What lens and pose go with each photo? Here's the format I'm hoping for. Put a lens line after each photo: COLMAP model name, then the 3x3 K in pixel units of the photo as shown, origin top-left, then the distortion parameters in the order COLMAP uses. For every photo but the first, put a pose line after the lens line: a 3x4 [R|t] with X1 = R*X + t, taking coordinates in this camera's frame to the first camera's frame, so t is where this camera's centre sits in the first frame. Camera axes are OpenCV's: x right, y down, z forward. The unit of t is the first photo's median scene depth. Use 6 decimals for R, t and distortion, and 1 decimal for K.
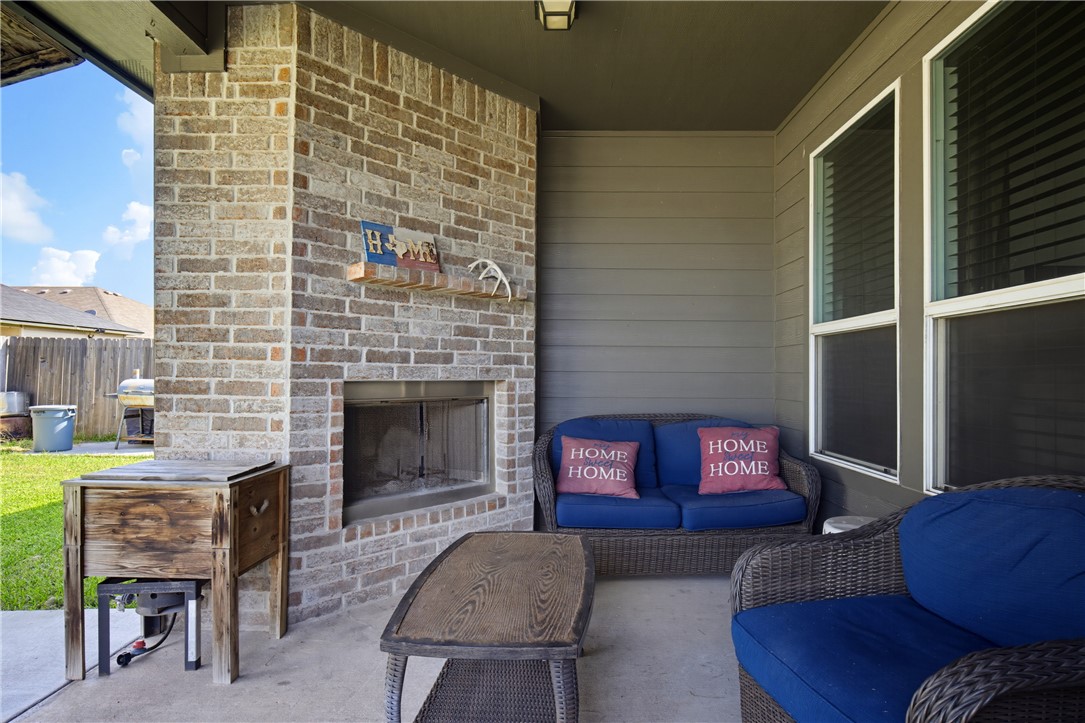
lens RADIAL K [[573.7, 0, 542.2], [0, 573.7, 369.5], [0, 0, 1]] dist [0.005886, 0.000501]
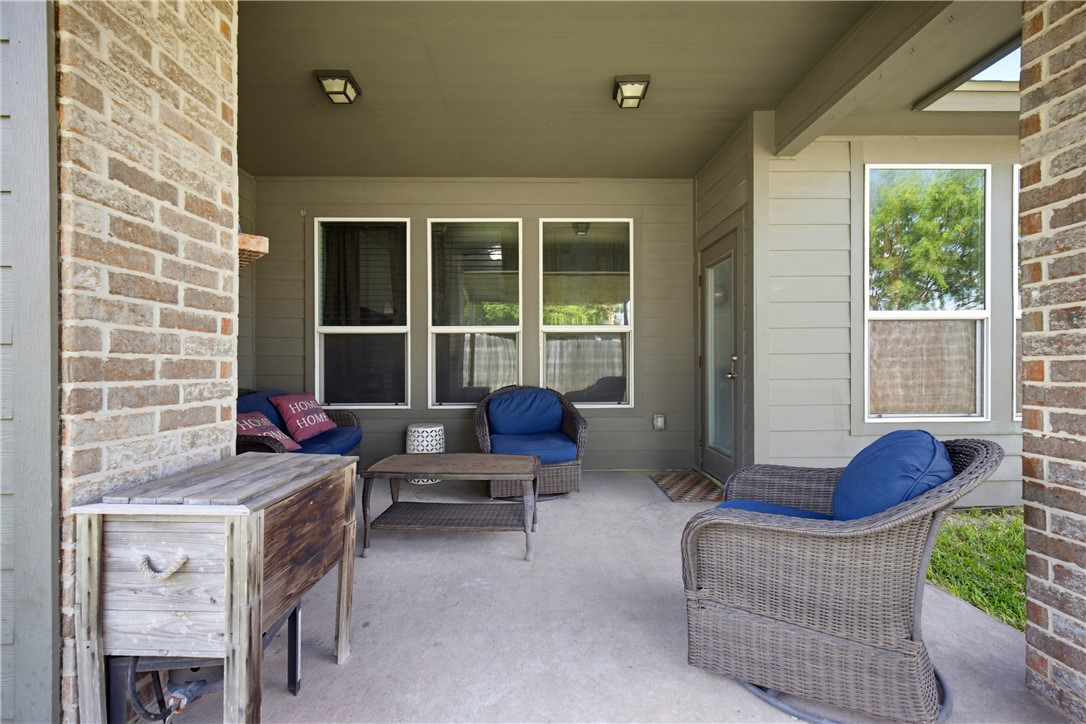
lens RADIAL K [[499.2, 0, 539.3], [0, 499.2, 361.9], [0, 0, 1]] dist [0.026256, -0.000057]
pose [[-0.045897, -0.001858, 0.998944, -1.194980], [0.000594, 0.999998, 0.001888, 0.022382], [-0.998946, 0.000680, -0.045896, 0.579417]]
